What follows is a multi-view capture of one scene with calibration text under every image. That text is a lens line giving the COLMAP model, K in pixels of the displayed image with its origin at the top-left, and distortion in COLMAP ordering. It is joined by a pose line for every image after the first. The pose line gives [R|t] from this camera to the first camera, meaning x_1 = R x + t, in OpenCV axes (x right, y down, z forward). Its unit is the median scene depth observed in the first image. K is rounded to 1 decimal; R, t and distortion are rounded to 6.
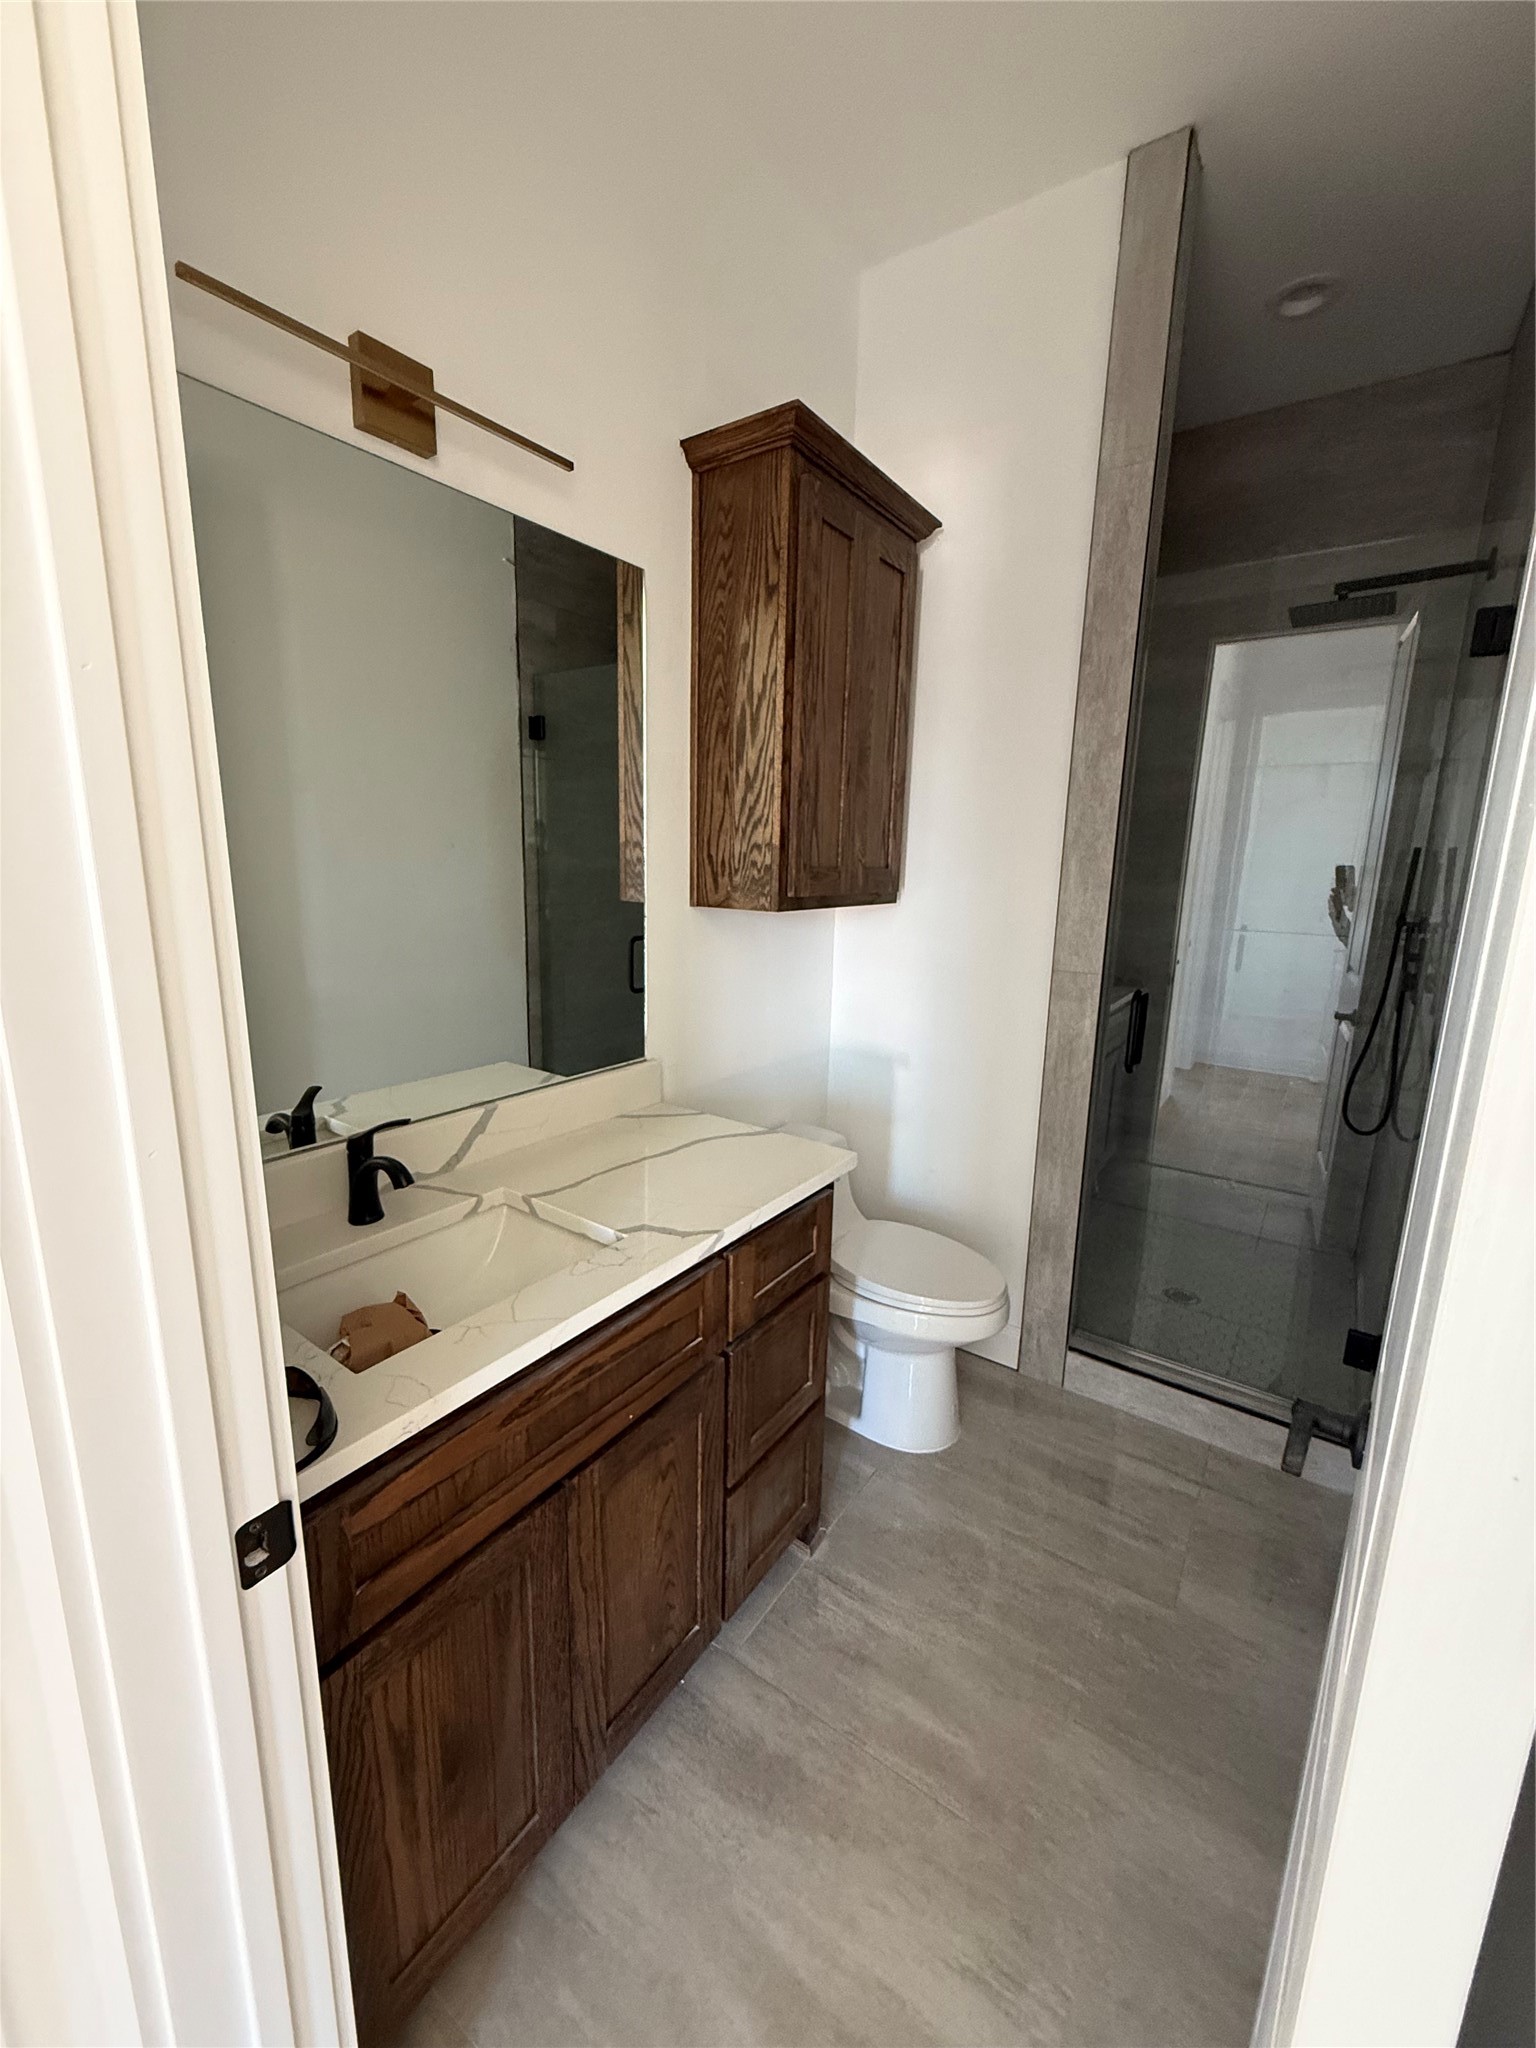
lens RADIAL K [[813.0, 0, 765.6], [0, 813.0, 1020.7], [0, 0, 1]] dist [-0.011143, 0.002226]
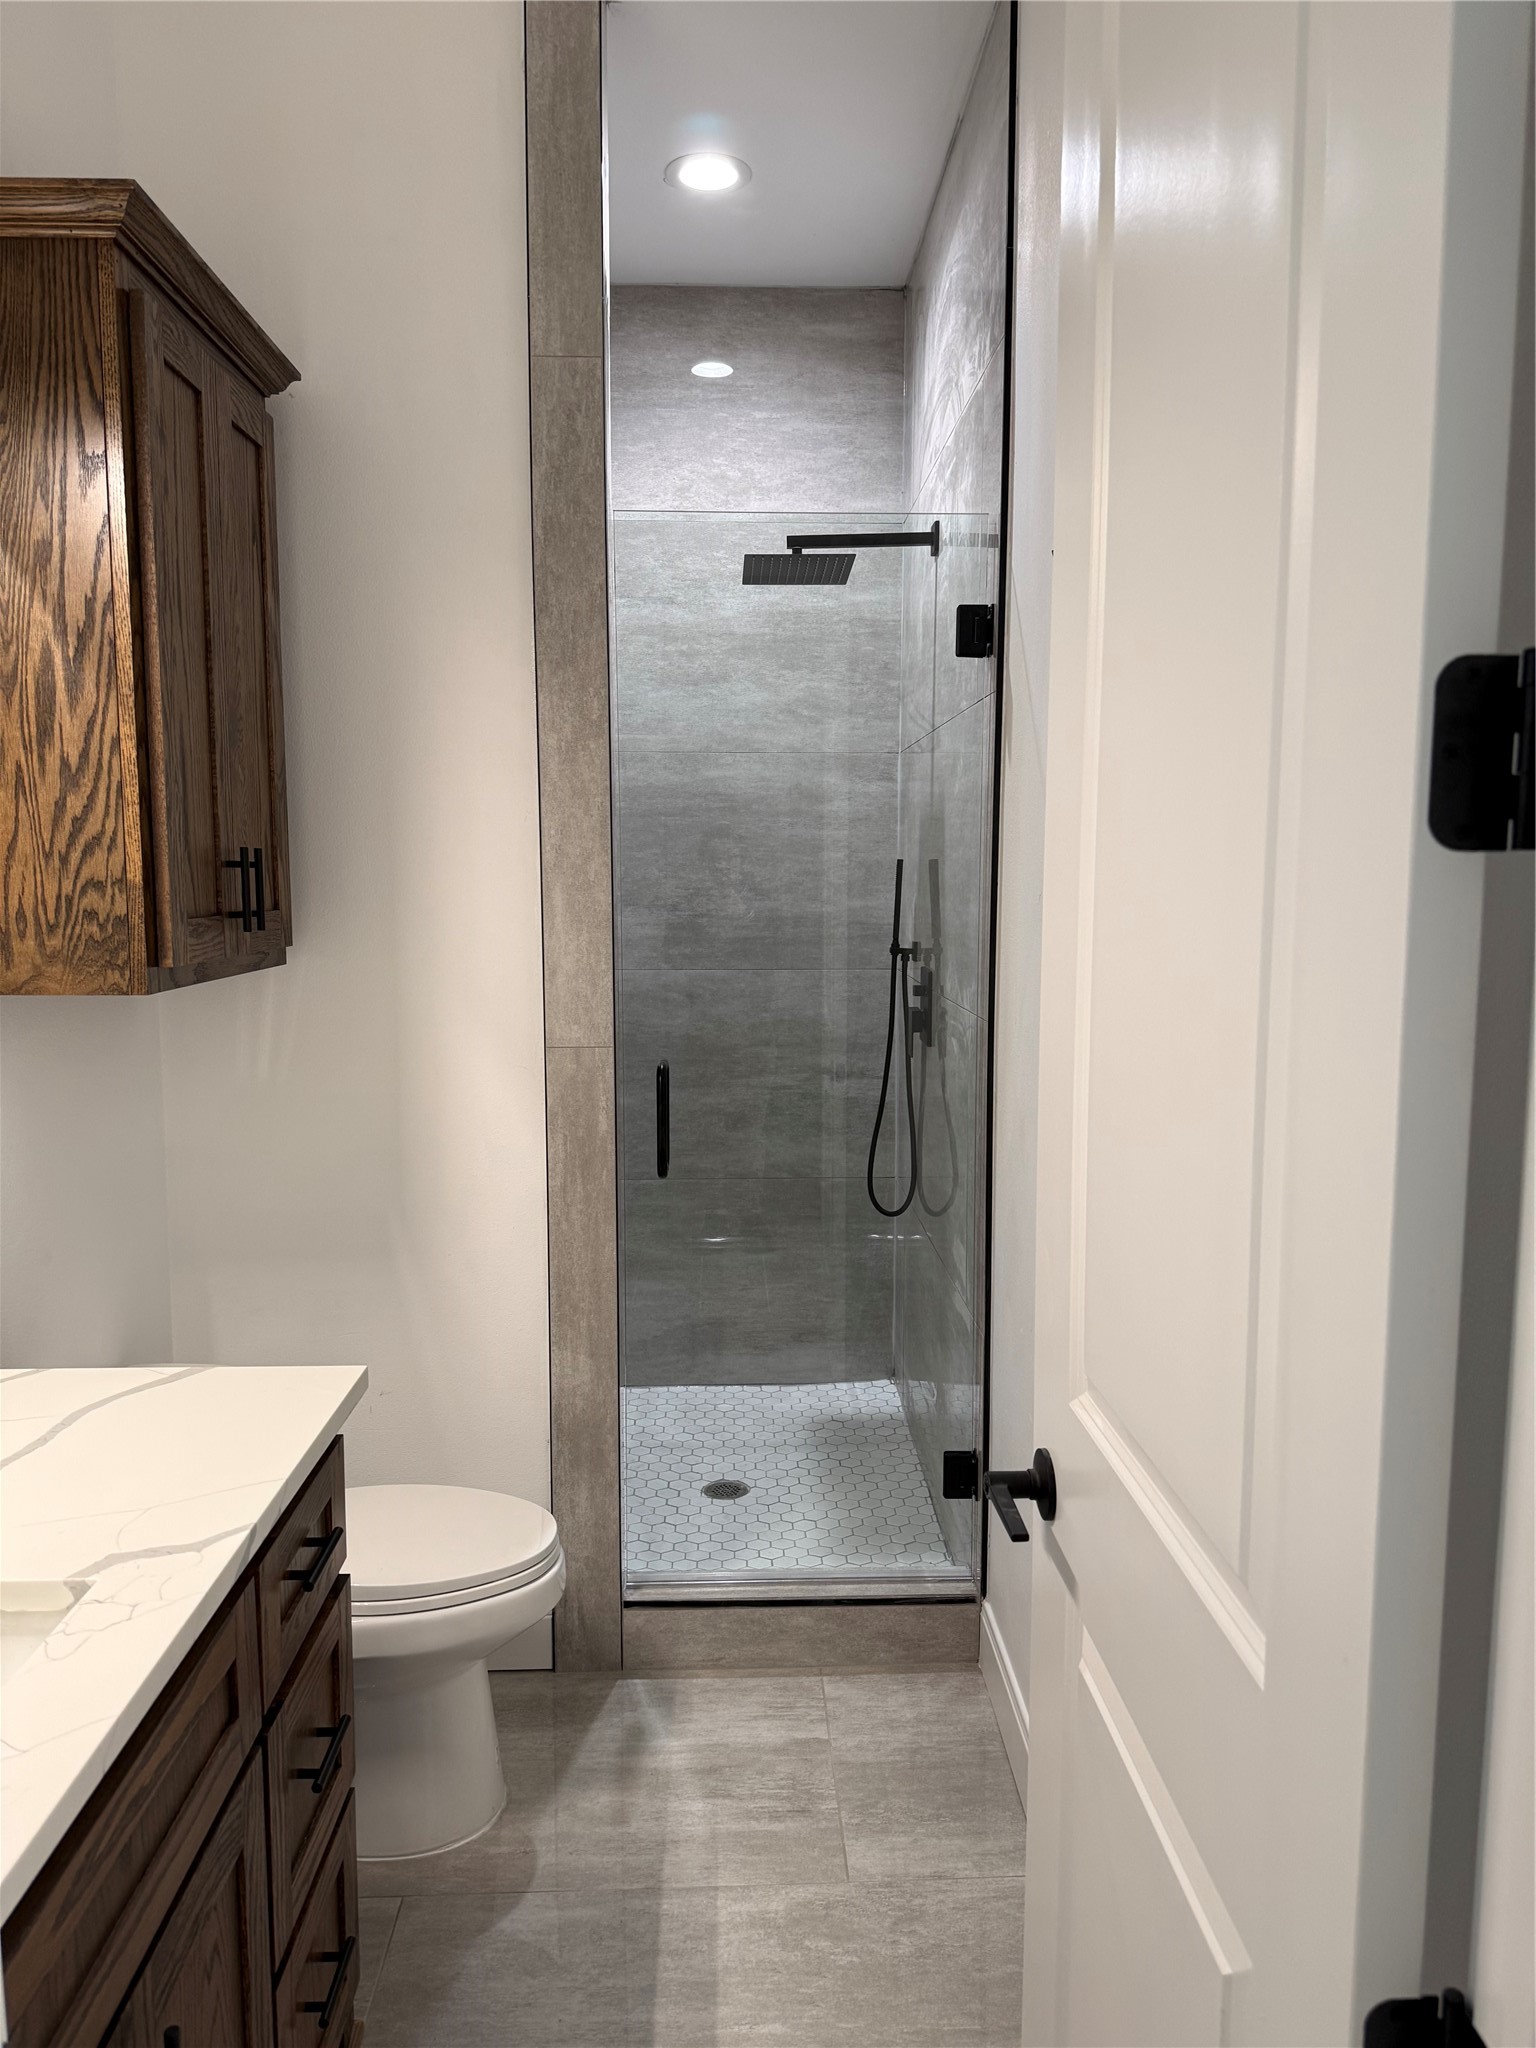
lens RADIAL K [[1412.6, 0, 781.4], [0, 1412.6, 1024.0], [0, 0, 1]] dist [0.025598, -0.043244]
pose [[0.796644, -0.082371, 0.598810, -0.243719], [0.129512, 0.990924, -0.035991, -0.017093], [-0.590411, 0.106225, 0.800082, -0.090328]]
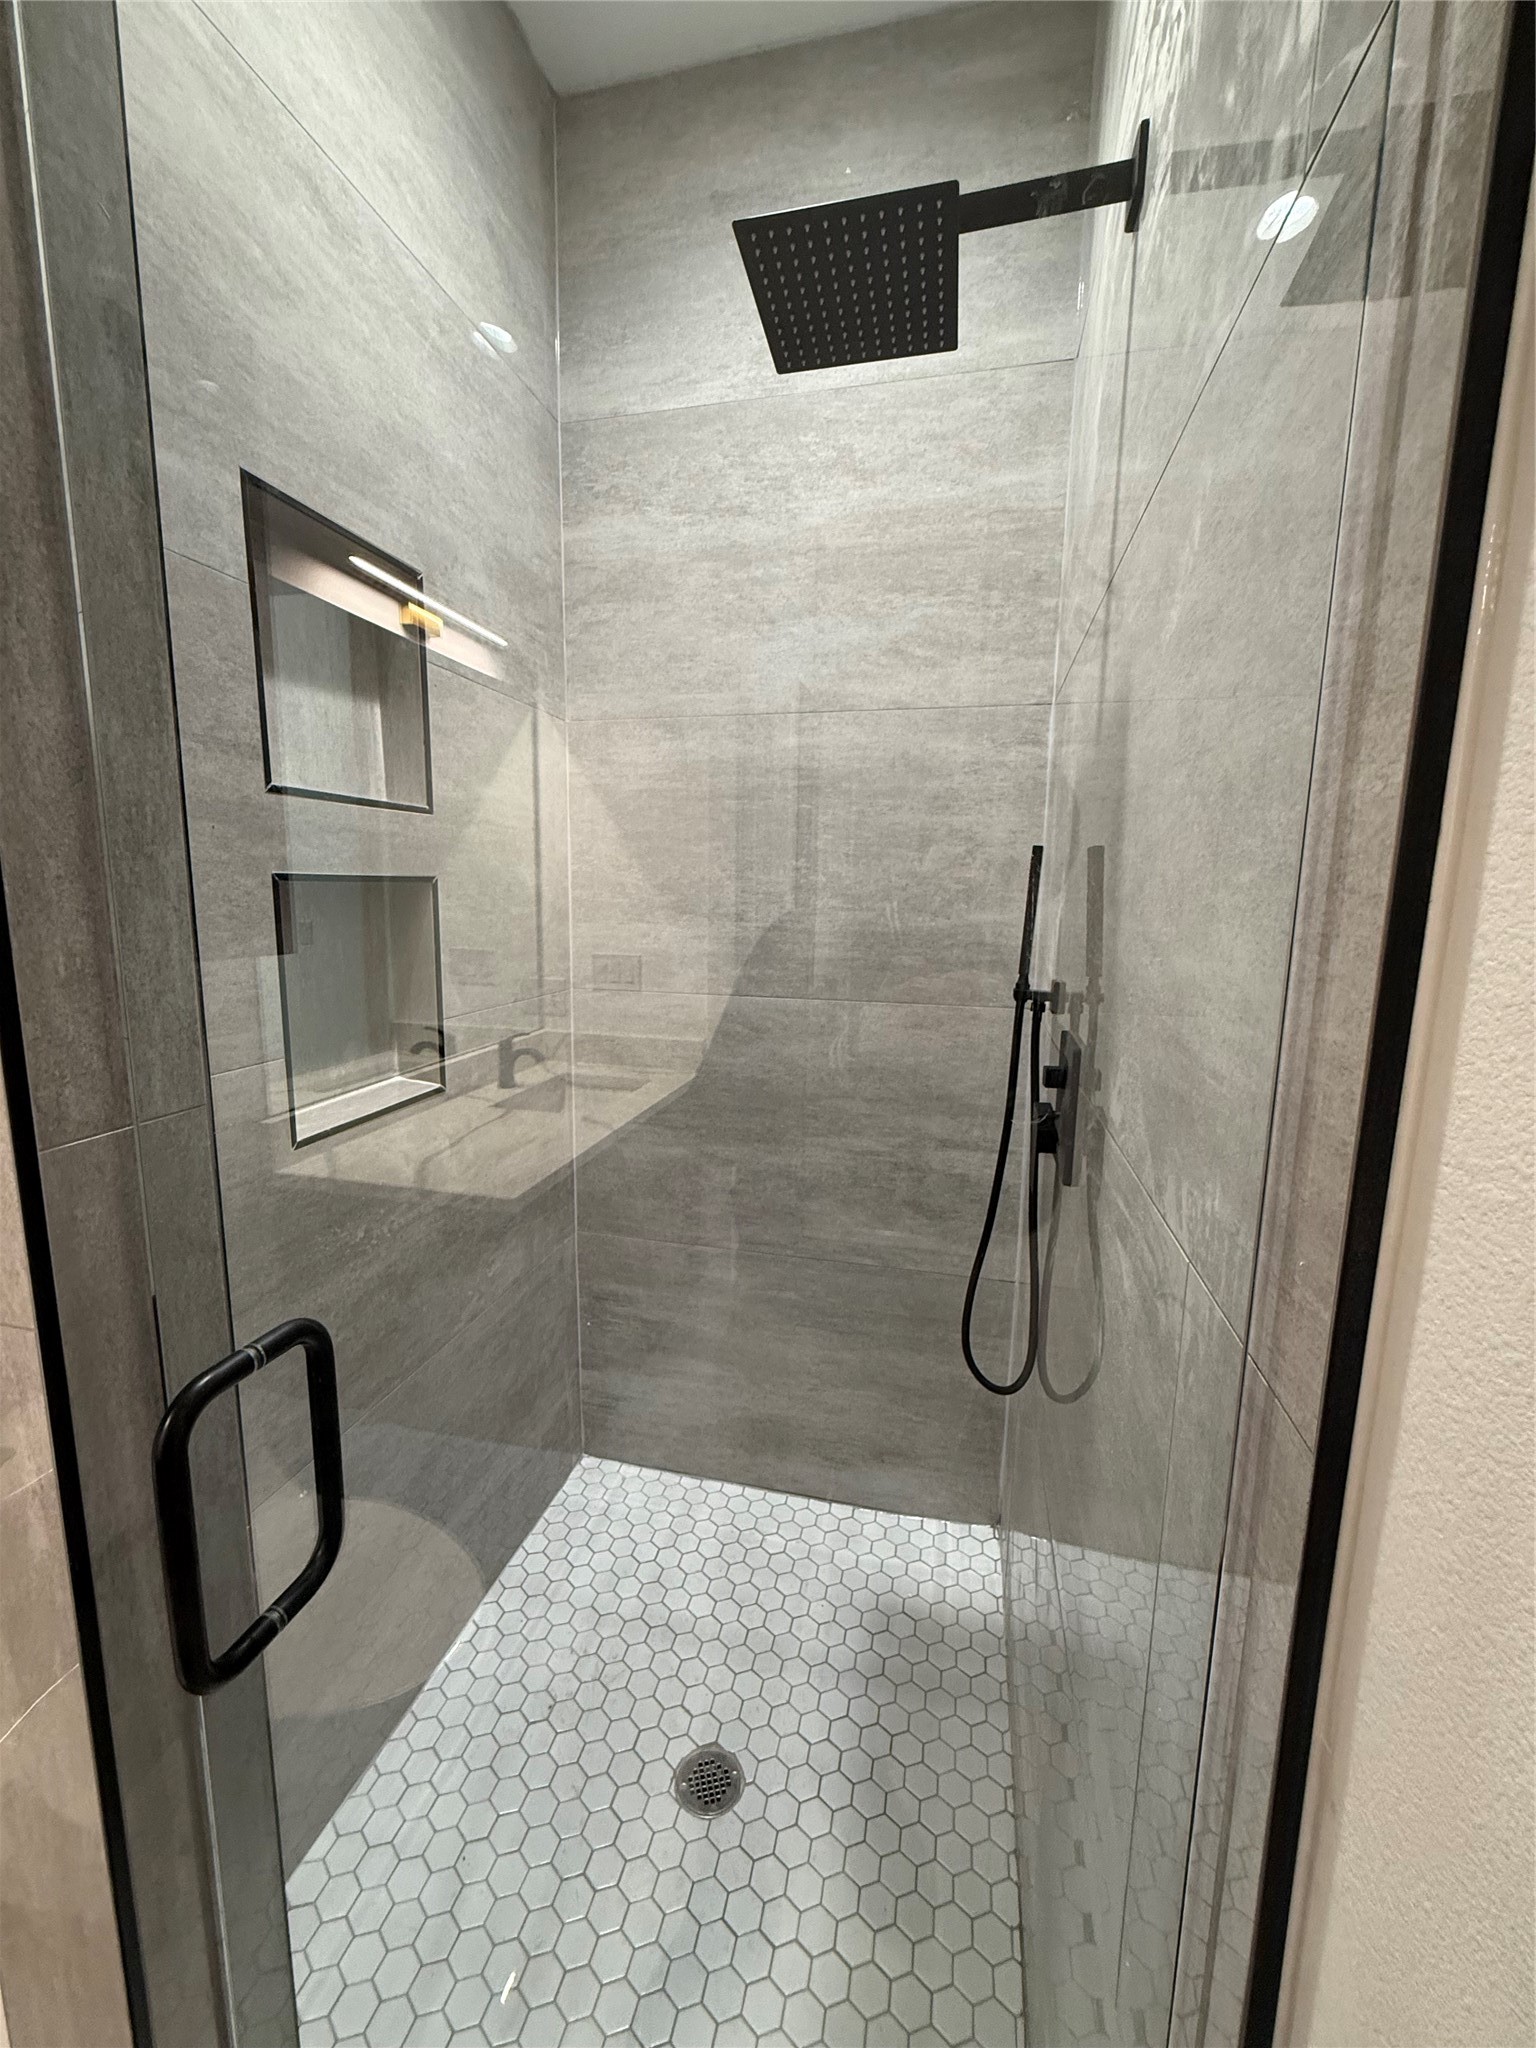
lens RADIAL K [[813.0, 0, 761.6], [0, 813.0, 1014.4], [0, 0, 1]] dist [-0.011143, 0.002226]
pose [[0.932091, -0.058742, 0.357429, 0.698561], [0.072298, 0.997078, -0.024671, -0.165113], [-0.354936, 0.048837, 0.933614, 0.899869]]
